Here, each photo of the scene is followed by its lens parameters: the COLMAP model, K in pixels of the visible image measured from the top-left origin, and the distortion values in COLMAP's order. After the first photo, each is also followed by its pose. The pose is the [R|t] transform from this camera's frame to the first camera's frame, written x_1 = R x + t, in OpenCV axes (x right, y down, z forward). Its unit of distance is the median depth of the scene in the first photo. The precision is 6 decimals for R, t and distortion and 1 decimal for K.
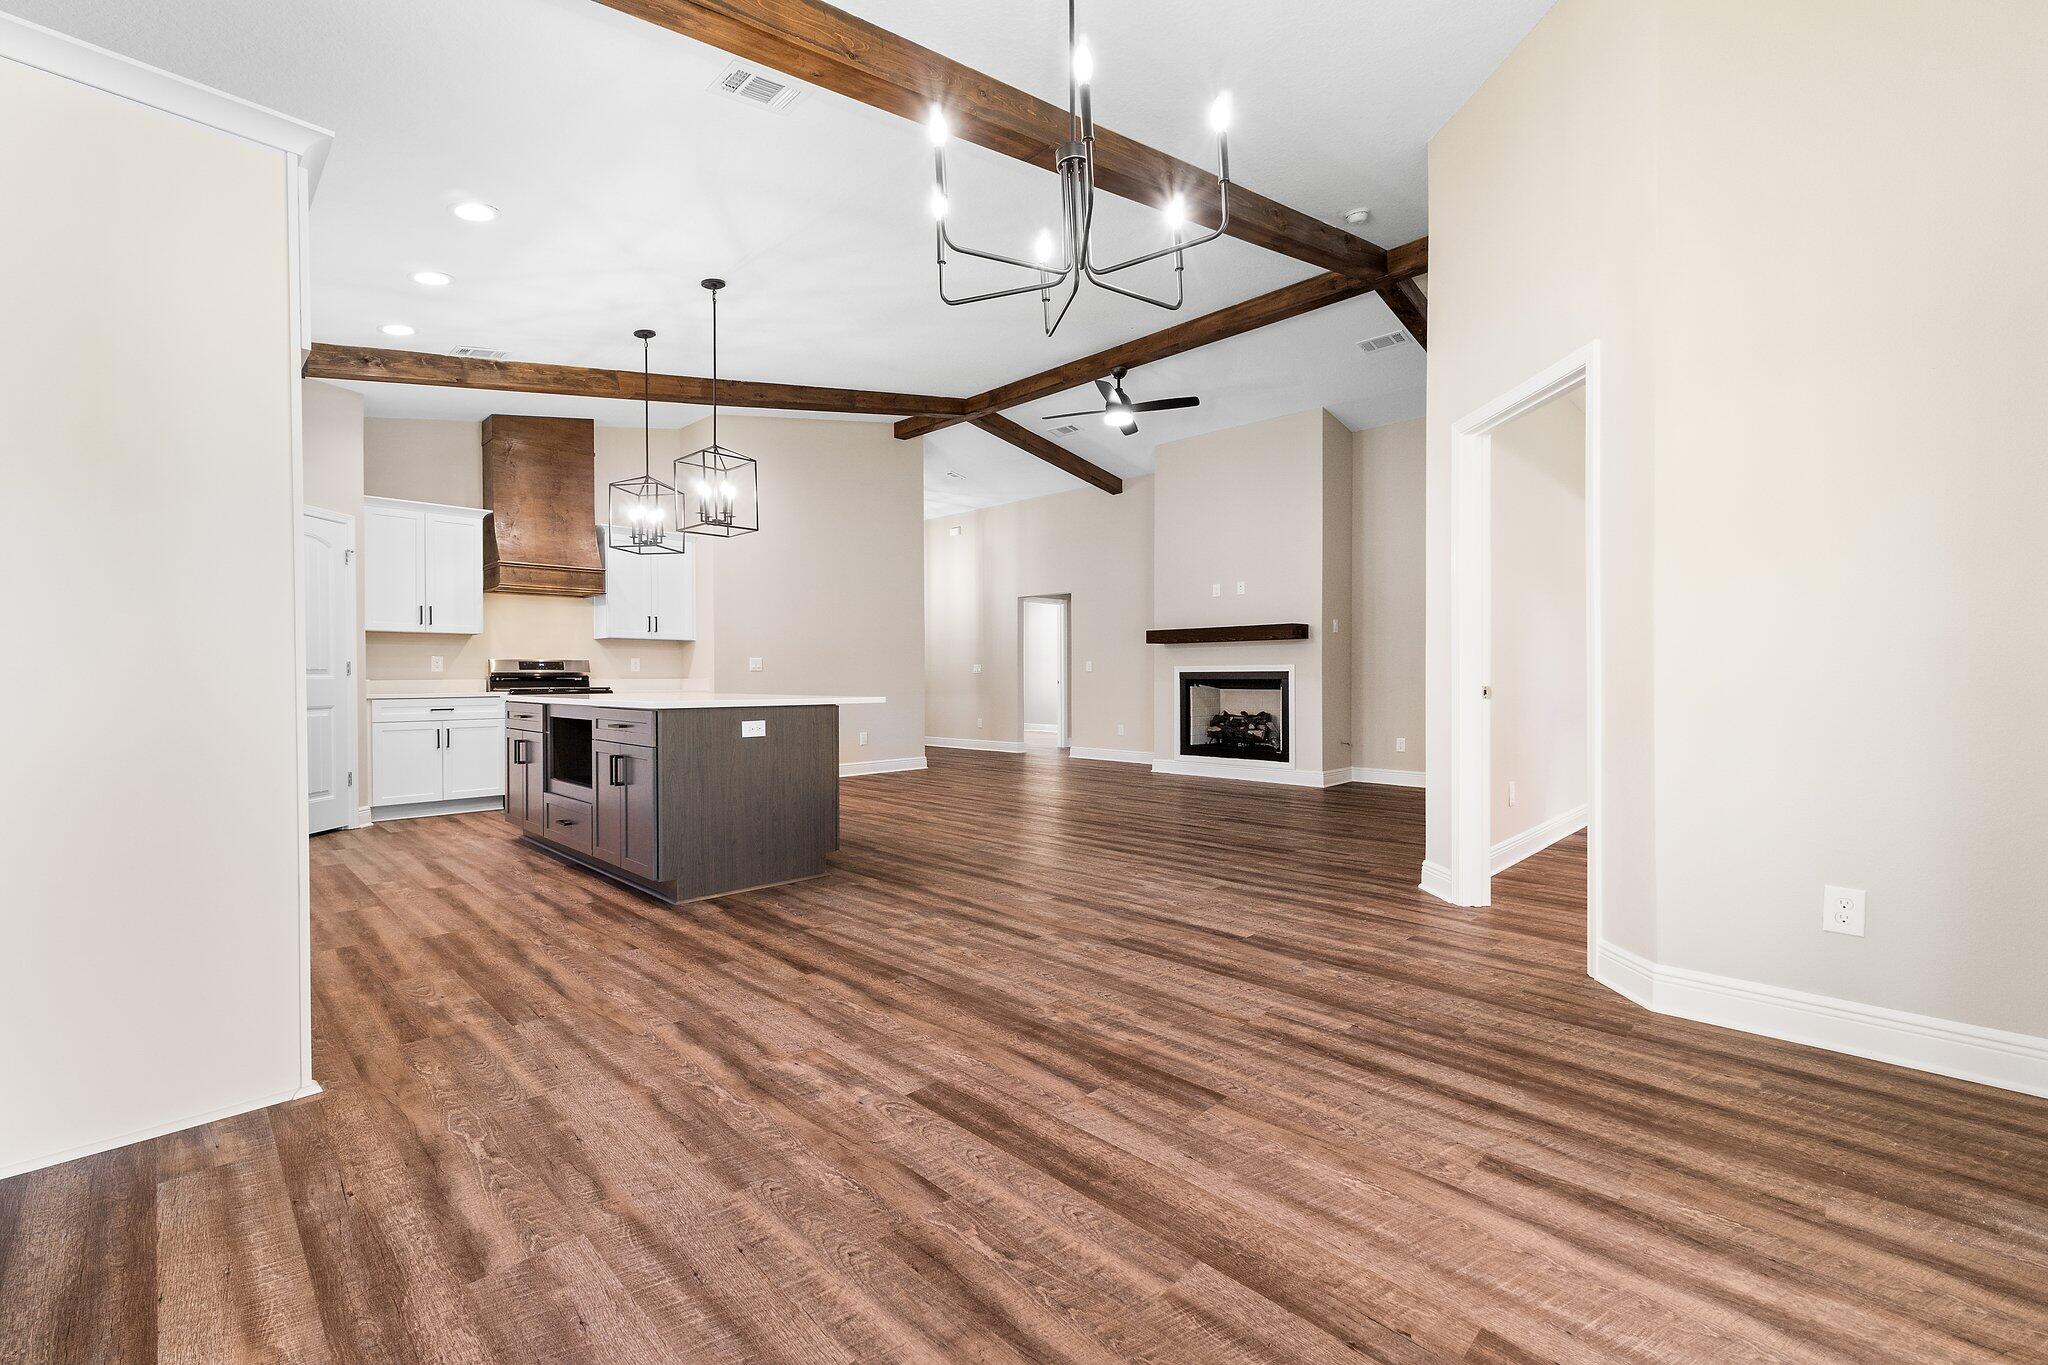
lens RADIAL K [[851.1, 0, 1020.9], [0, 851.1, 682.4], [0, 0, 1]] dist [0.005482, 0.000074]
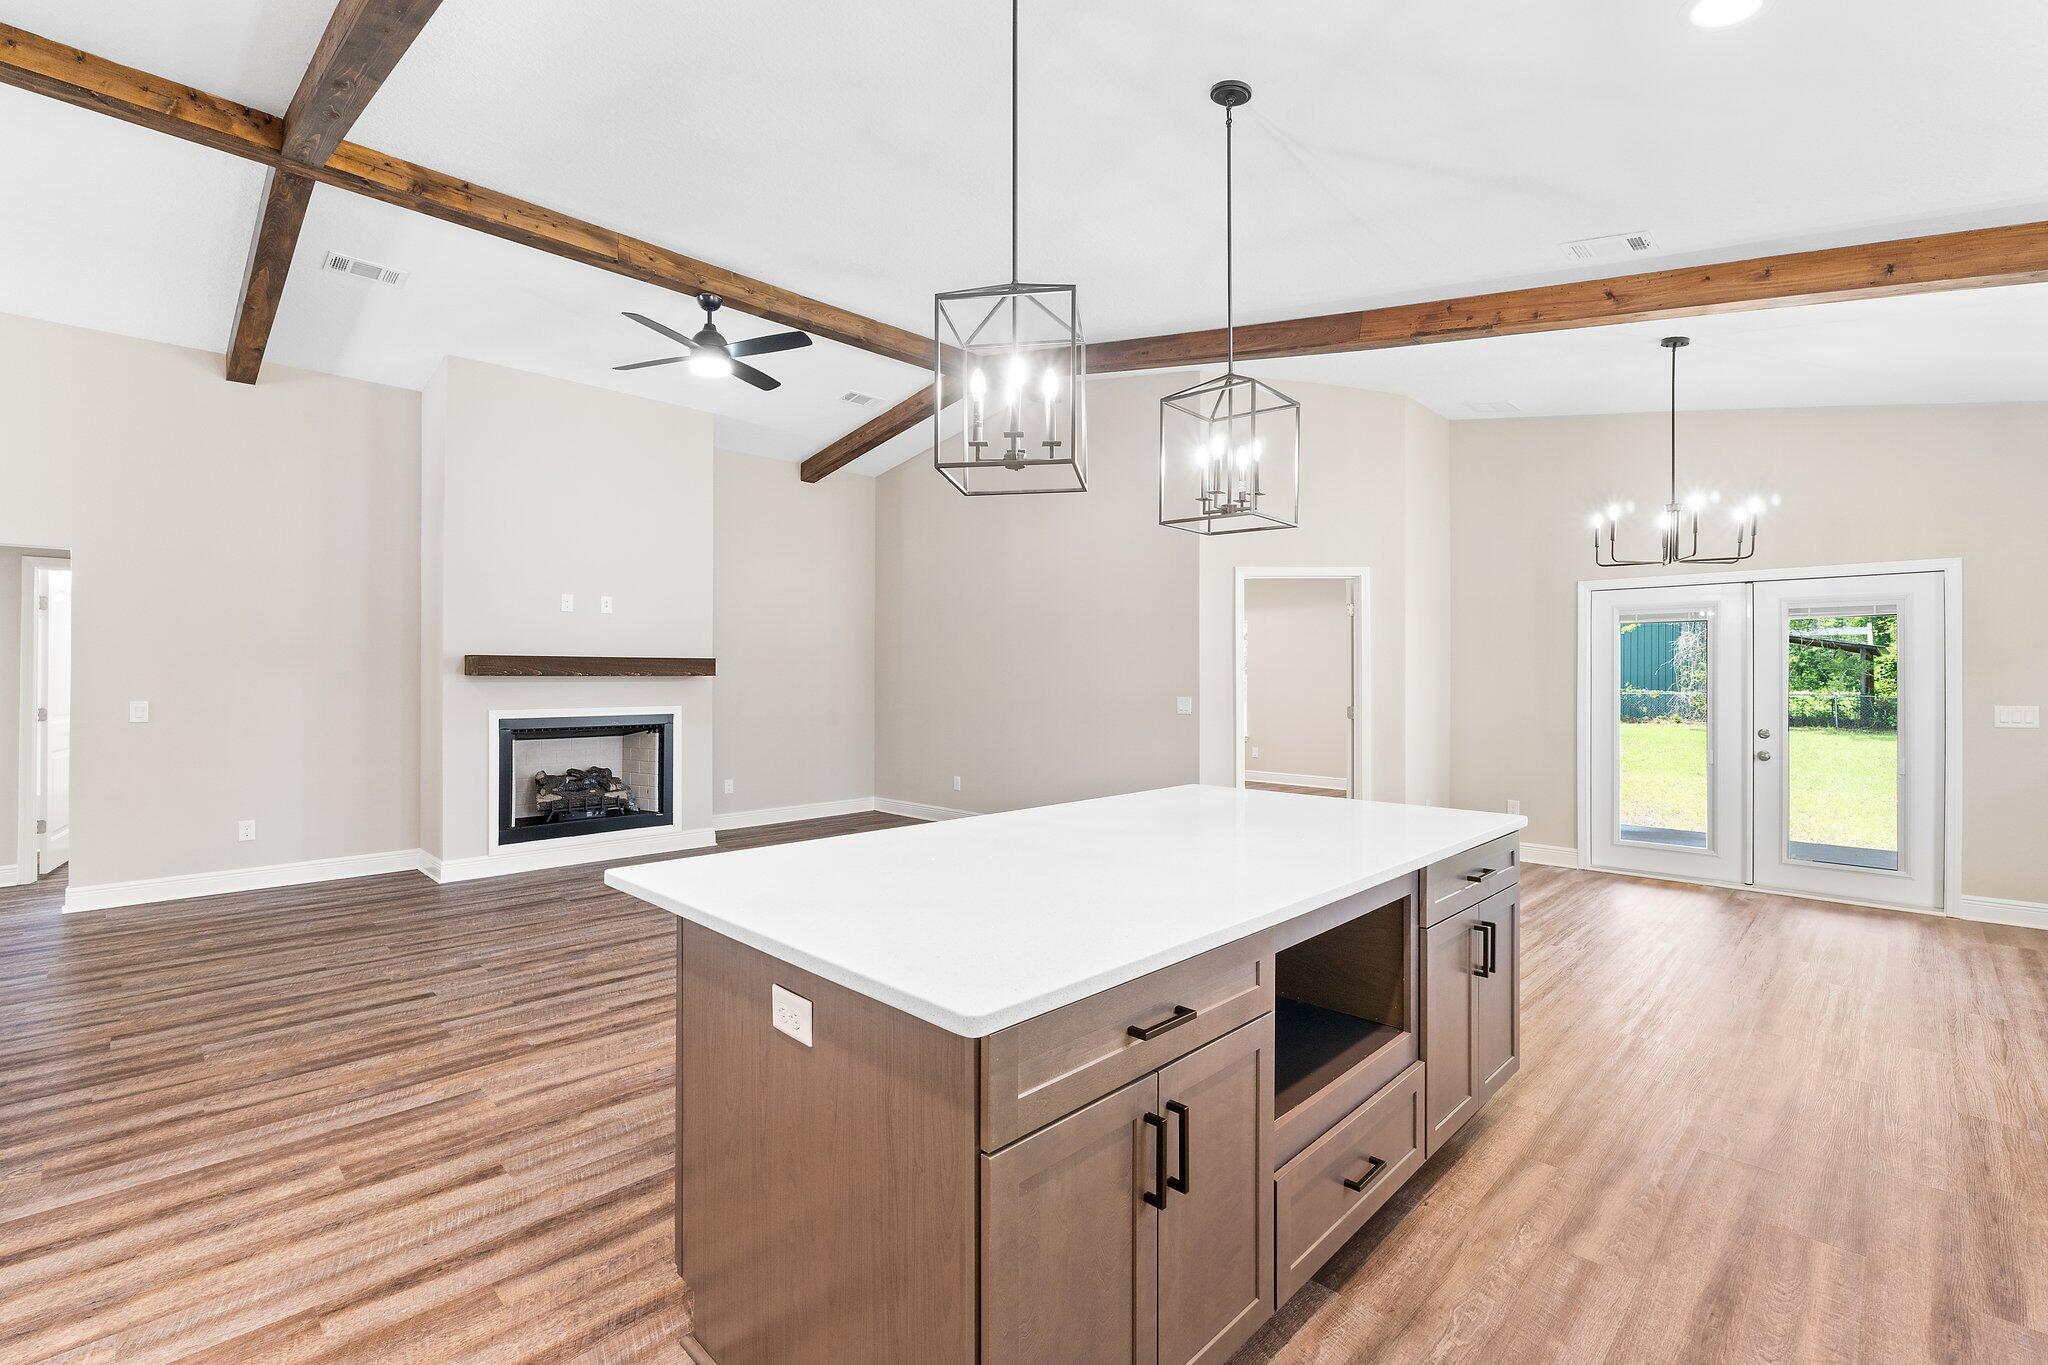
lens RADIAL K [[900.3, 0, 1018.7], [0, 900.3, 674.4], [0, 0, 1]] dist [-0.006685, -0.000611]
pose [[0.002513, 0.006176, 0.999978, -0.642526], [0.005128, 0.999968, -0.006189, -0.051471], [-0.999984, 0.005144, 0.002481, 0.766546]]
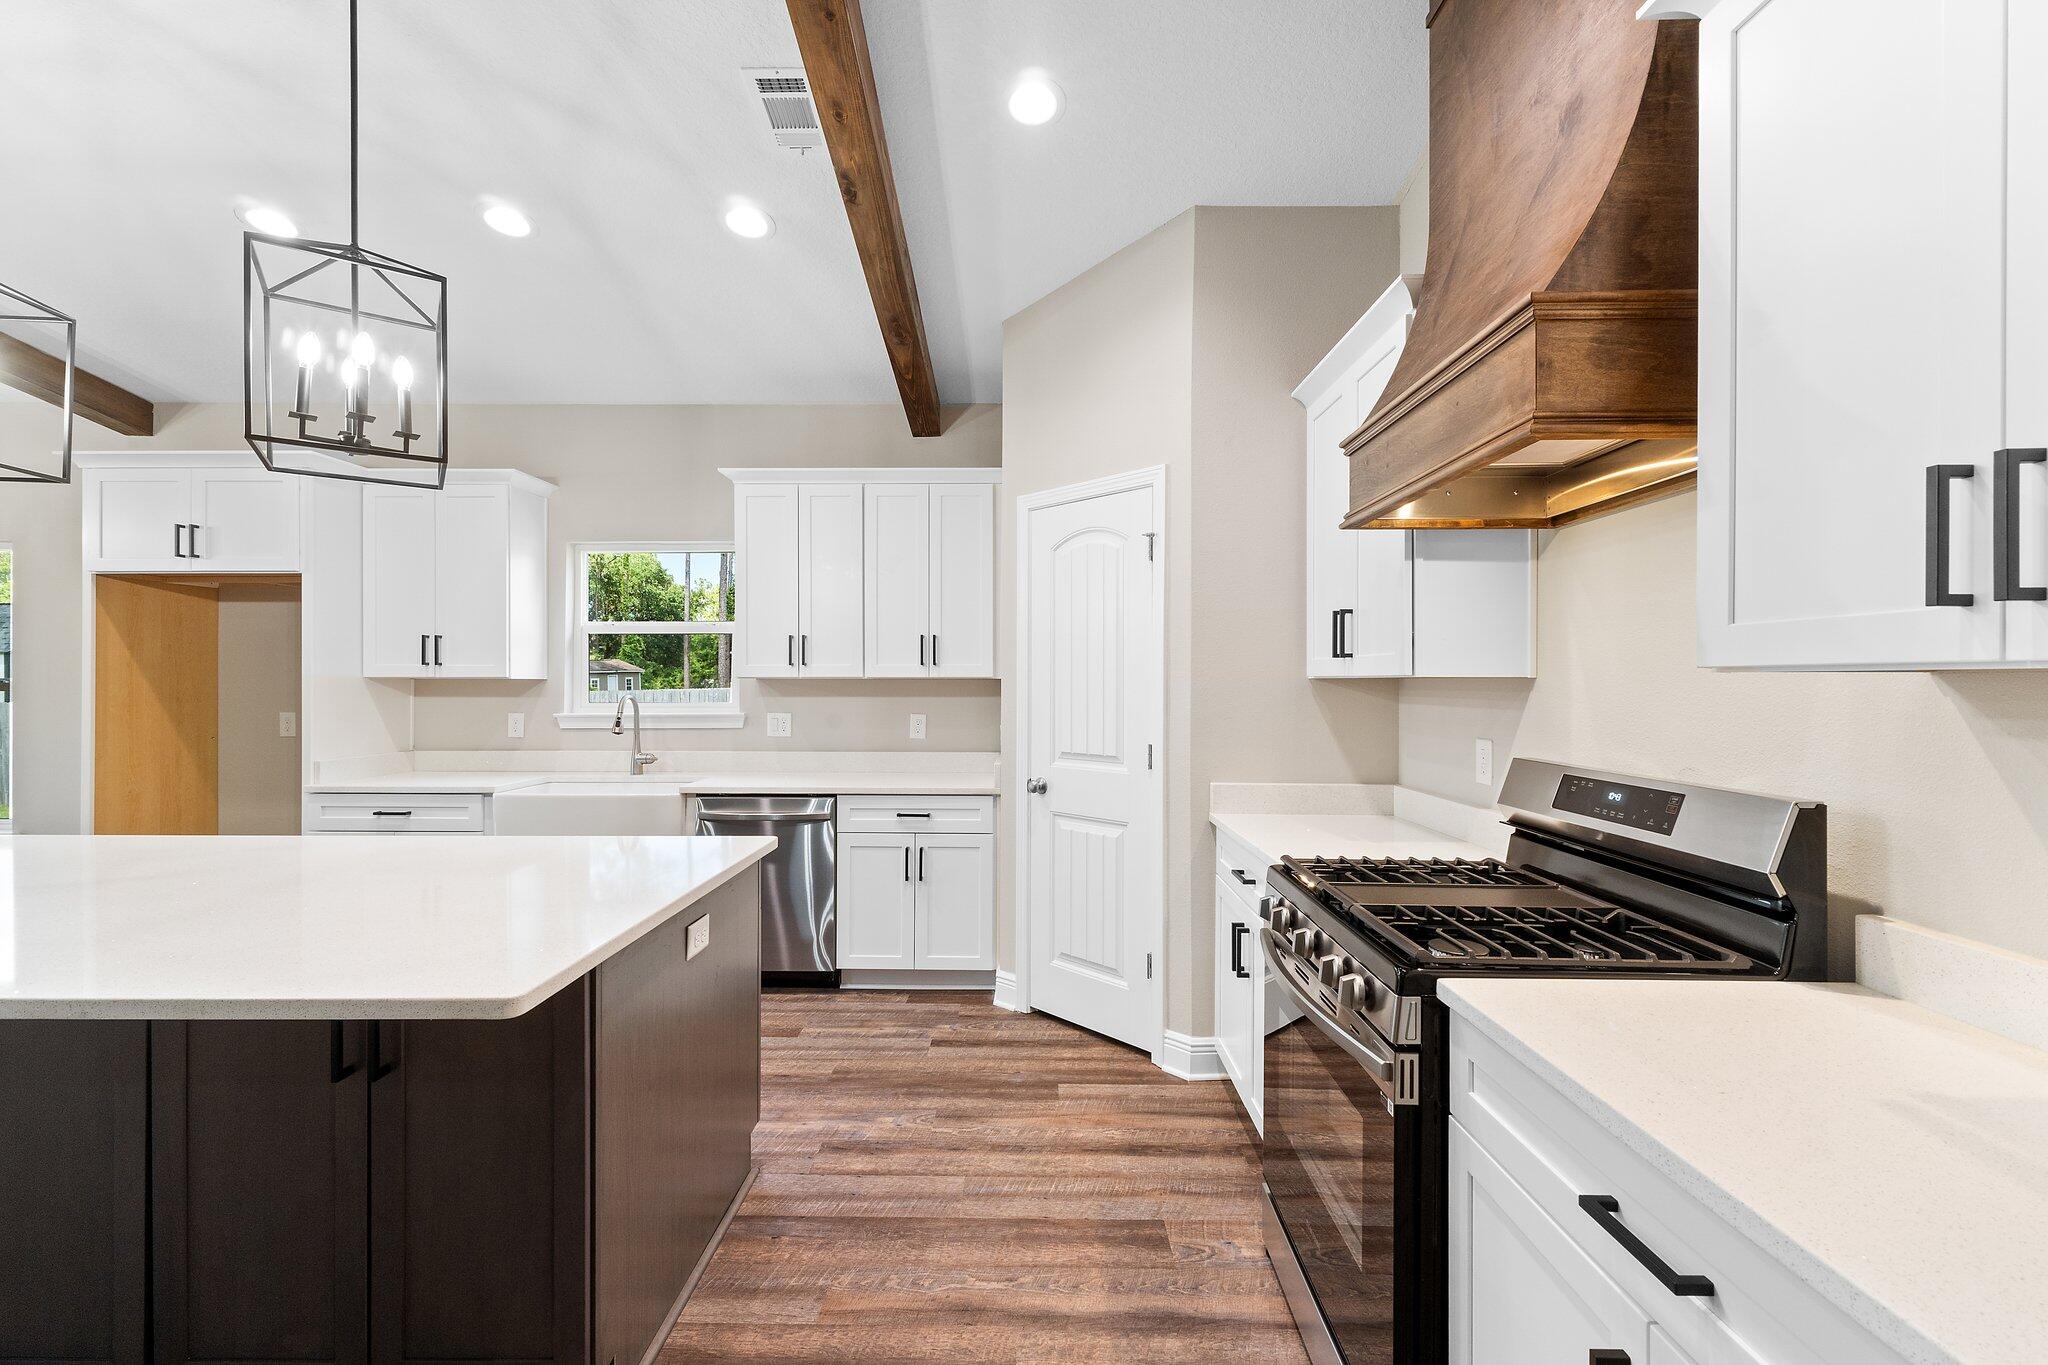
lens RADIAL K [[851.1, 0, 1020.9], [0, 851.1, 682.4], [0, 0, 1]] dist [0.005482, 0.000074]
pose [[-0.716960, 0.002938, -0.697108, -0.300381], [-0.002818, 0.999971, 0.007113, -0.055399], [0.697109, 0.007064, -0.716931, 1.100501]]
